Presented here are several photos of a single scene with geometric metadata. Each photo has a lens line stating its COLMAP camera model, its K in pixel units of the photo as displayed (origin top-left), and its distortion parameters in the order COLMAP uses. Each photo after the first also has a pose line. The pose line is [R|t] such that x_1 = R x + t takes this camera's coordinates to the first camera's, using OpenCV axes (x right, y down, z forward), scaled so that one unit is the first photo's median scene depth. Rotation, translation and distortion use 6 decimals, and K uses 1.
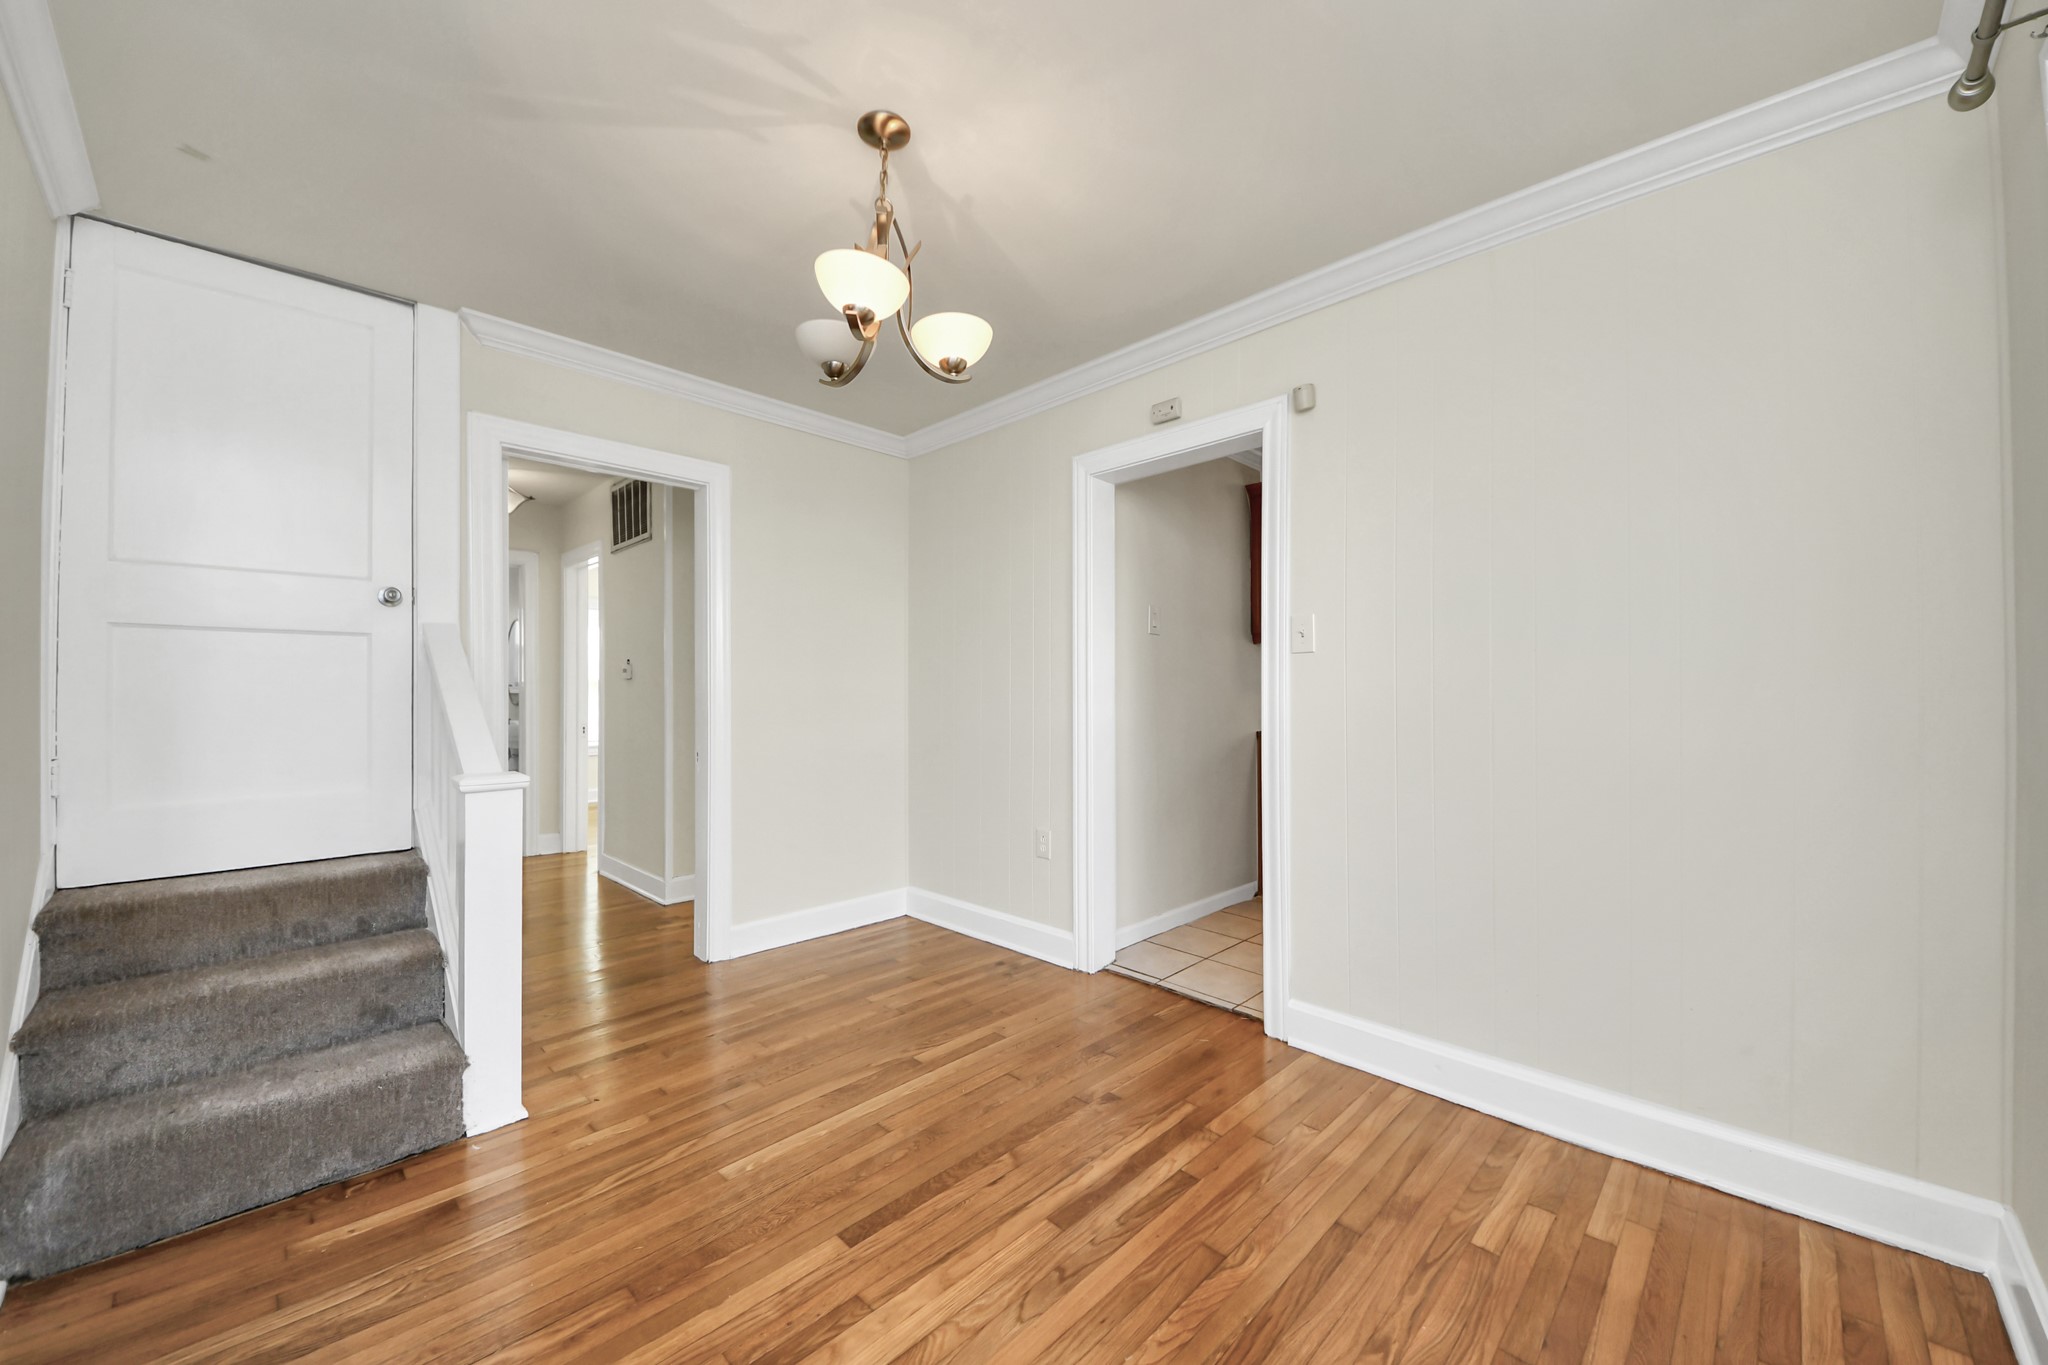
lens RADIAL K [[821.0, 0, 953.9], [0, 821.0, 691.9], [0, 0, 1]] dist [0.034423, -0.030081]
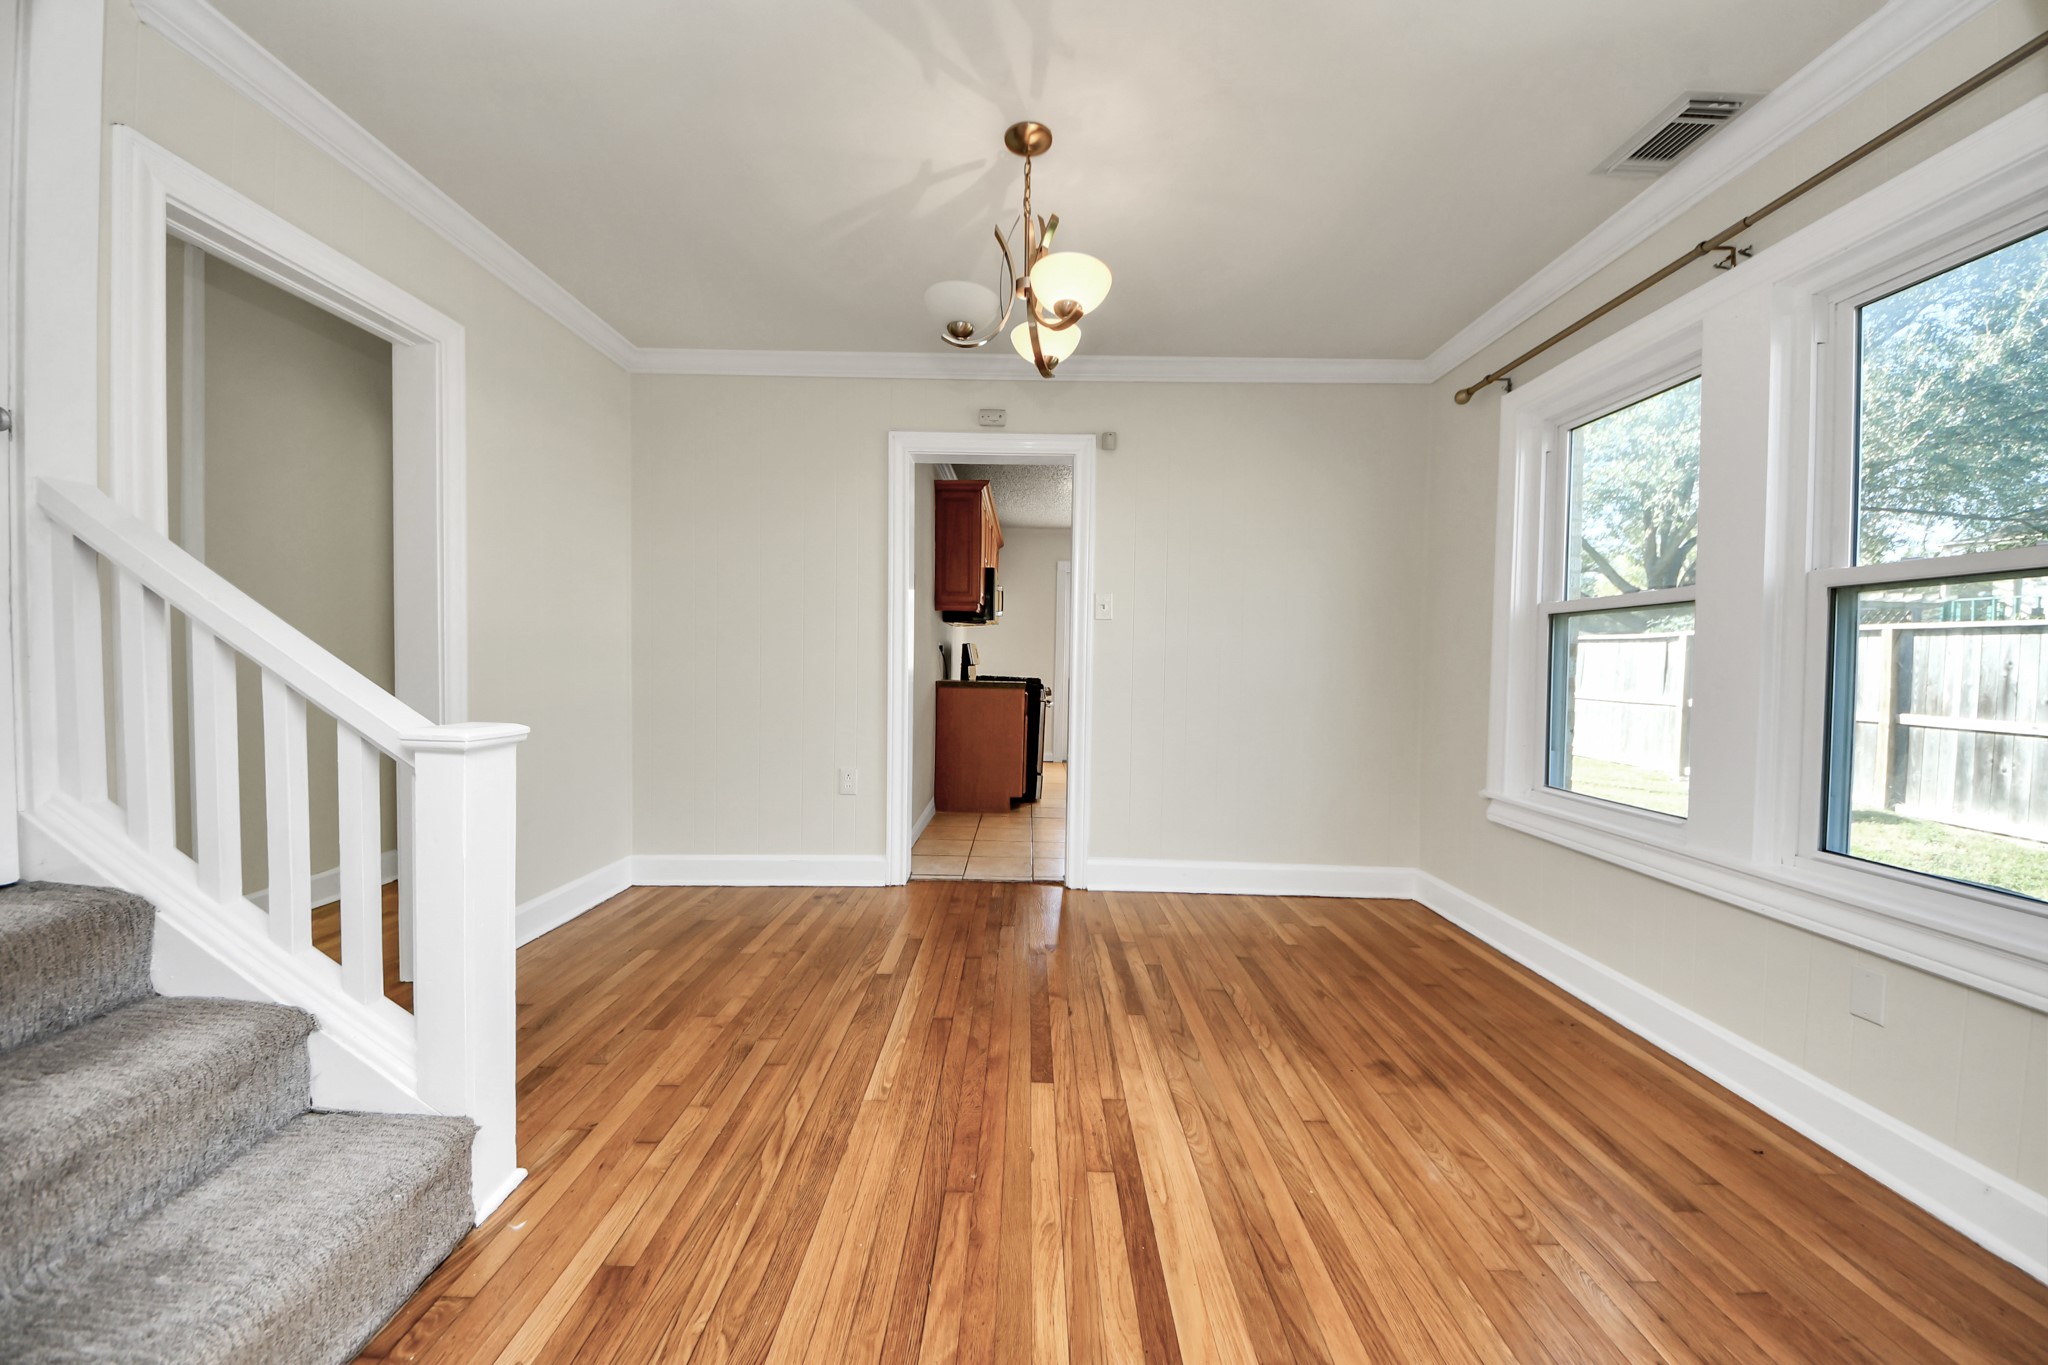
lens RADIAL K [[821.0, 0, 953.9], [0, 821.0, 691.9], [0, 0, 1]] dist [0.034423, -0.030081]
pose [[0.673058, -0.007729, 0.739549, -0.938175], [-0.014713, 0.999608, 0.023837, 0.060576], [-0.739443, -0.026925, 0.672680, 0.260701]]
